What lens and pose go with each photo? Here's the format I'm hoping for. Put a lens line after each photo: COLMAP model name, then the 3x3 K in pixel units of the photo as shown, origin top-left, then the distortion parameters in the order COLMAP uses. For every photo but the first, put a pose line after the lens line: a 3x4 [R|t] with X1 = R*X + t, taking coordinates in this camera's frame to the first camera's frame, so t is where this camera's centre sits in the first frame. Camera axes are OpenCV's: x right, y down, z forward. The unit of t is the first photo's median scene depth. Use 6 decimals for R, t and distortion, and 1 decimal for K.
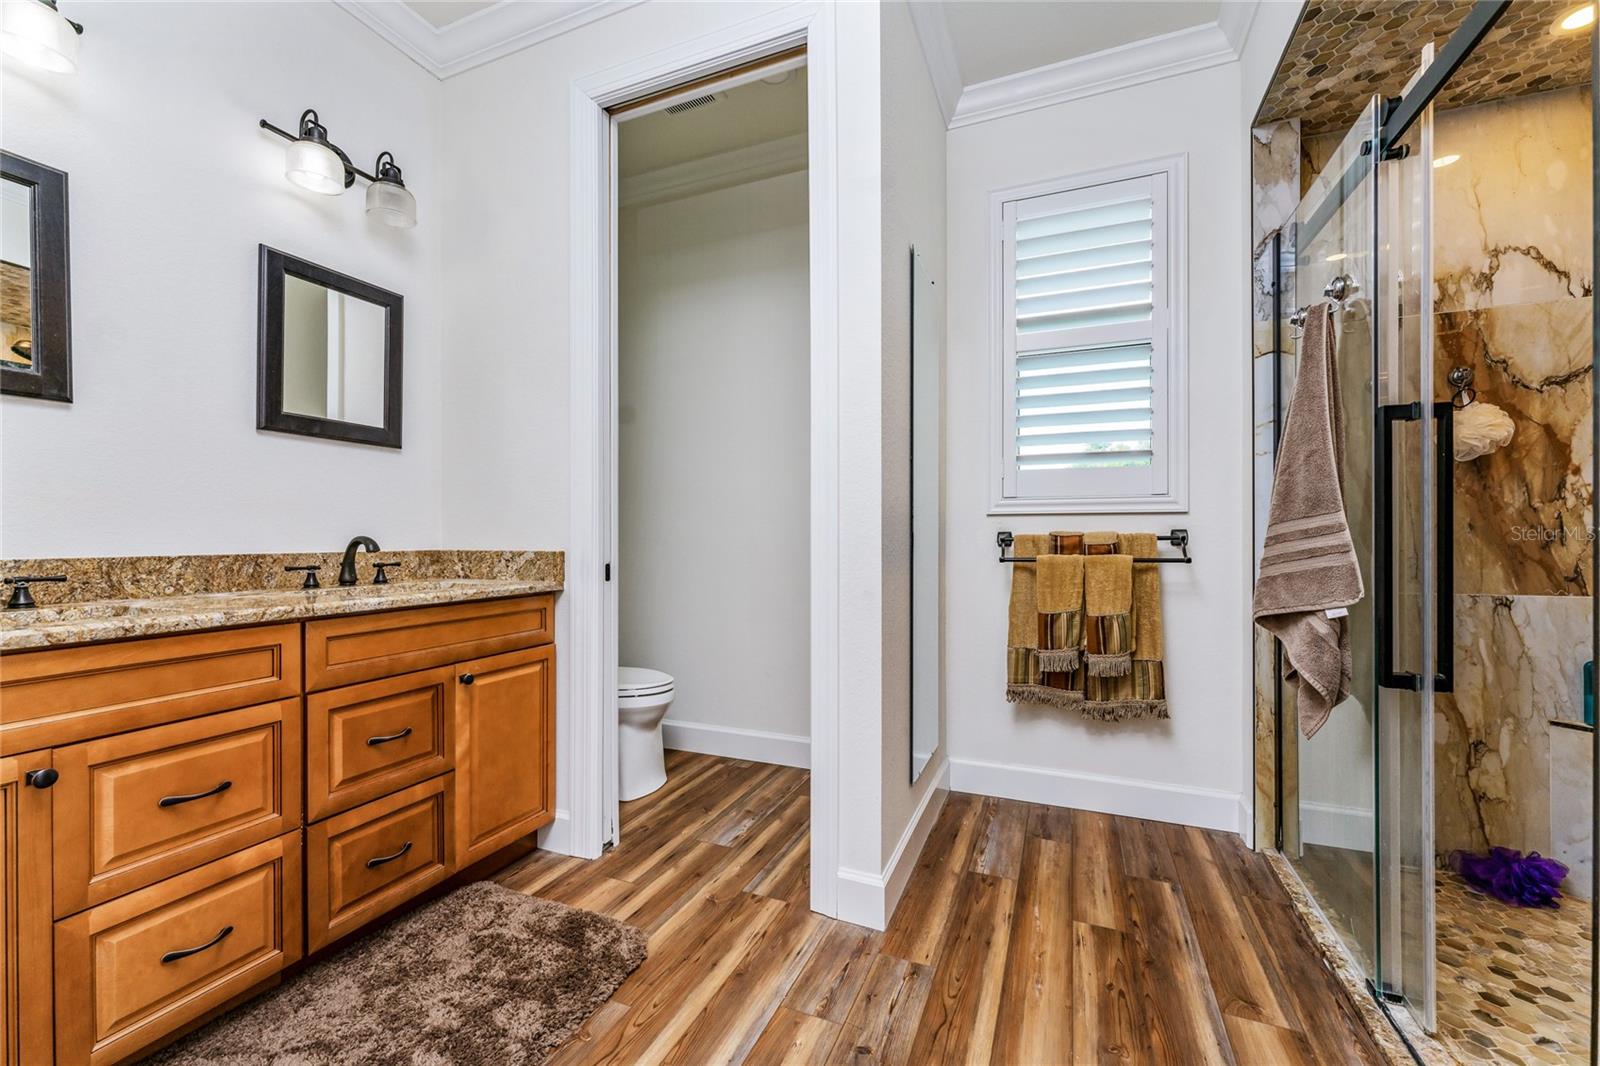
lens RADIAL K [[643.2, 0, 816.1], [0, 643.2, 540.4], [0, 0, 1]] dist [-0.000184, -0.000777]
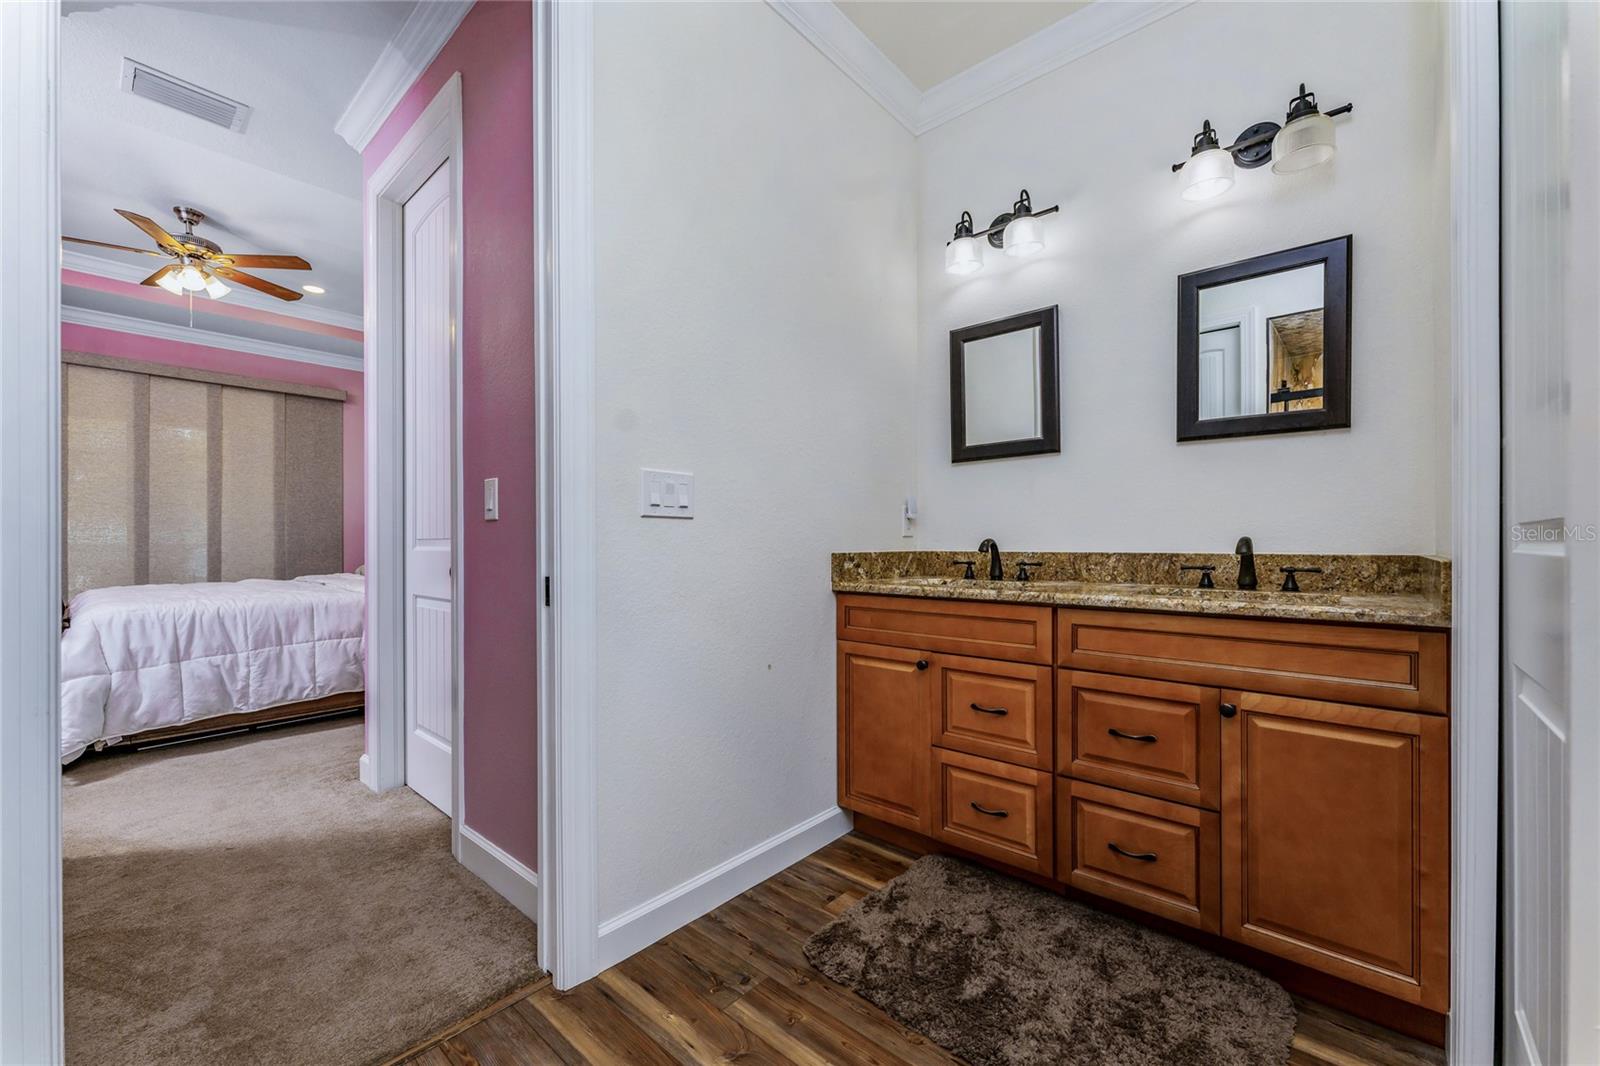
lens RADIAL K [[643.2, 0, 798.2], [0, 643.2, 546.2], [0, 0, 1]] dist [-0.000184, -0.000777]
pose [[-0.350627, 0.010859, -0.936452, 0.433423], [-0.000989, 0.999928, 0.011966, -0.003826], [0.936515, 0.005122, -0.350591, 0.801027]]
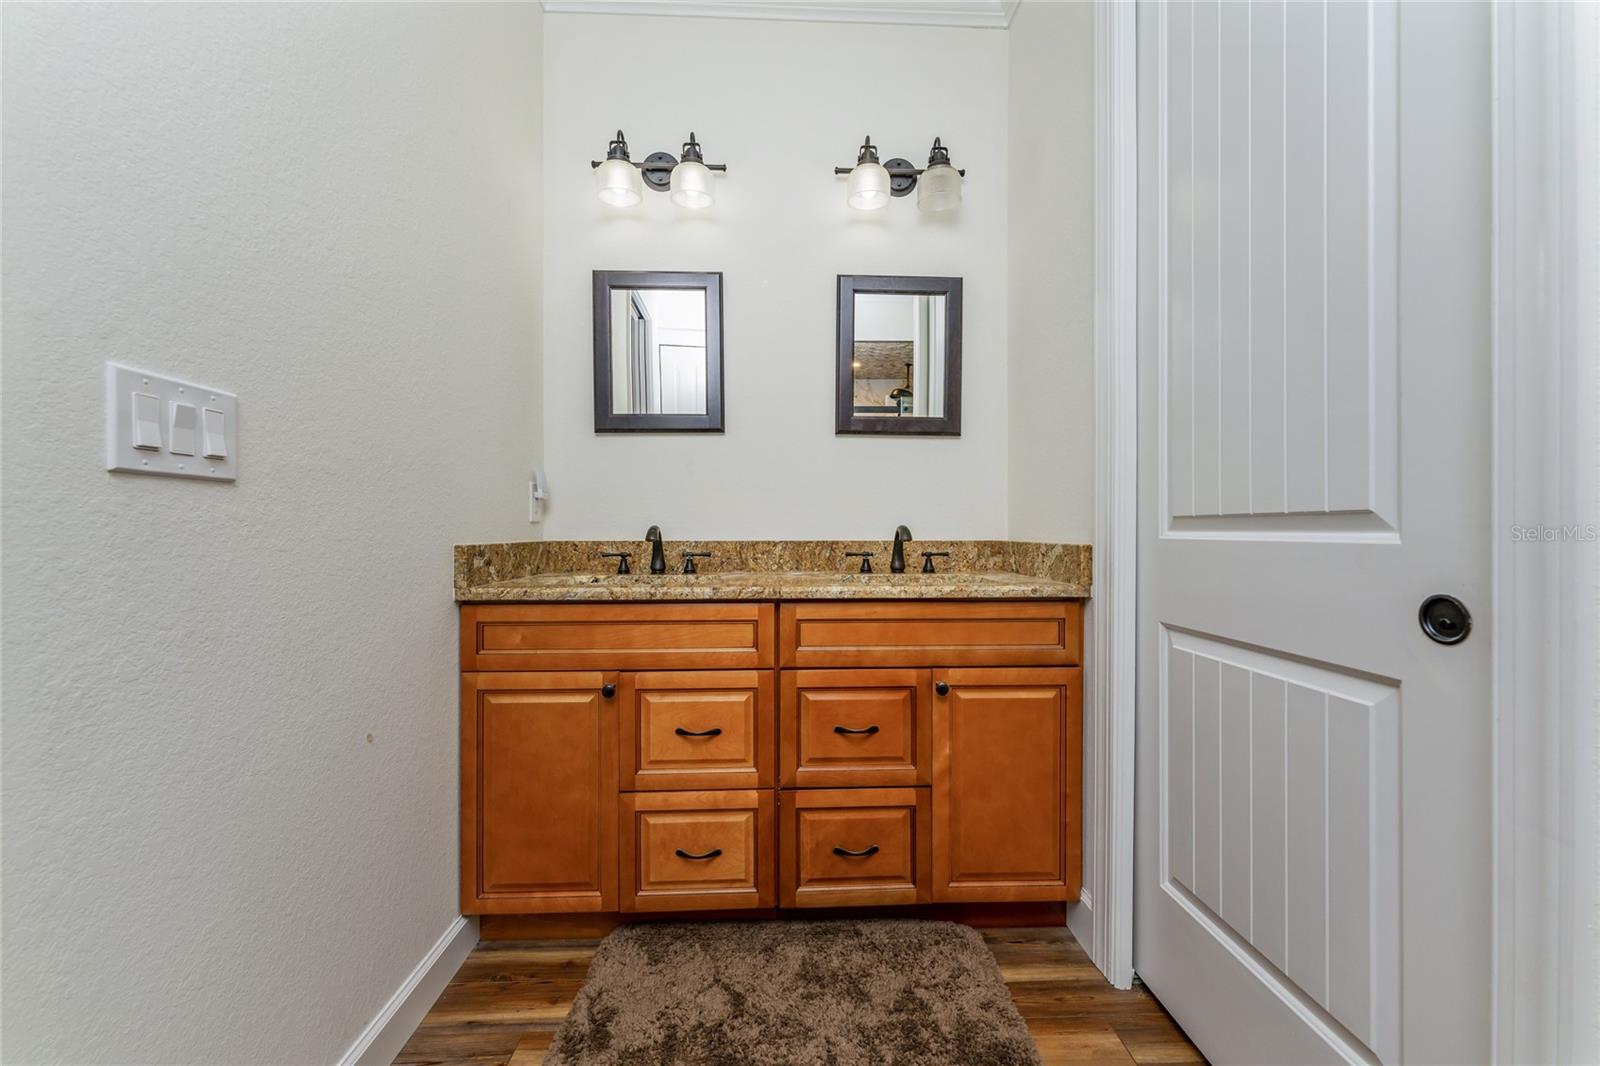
lens RADIAL K [[643.2, 0, 804.4], [0, 643.2, 527.8], [0, 0, 1]] dist [-0.000184, -0.000777]
pose [[0.401748, 0.003355, -0.915744, 0.190063], [-0.006360, 0.999979, 0.000873, -0.002705], [0.915728, 0.005473, 0.401761, 0.493967]]
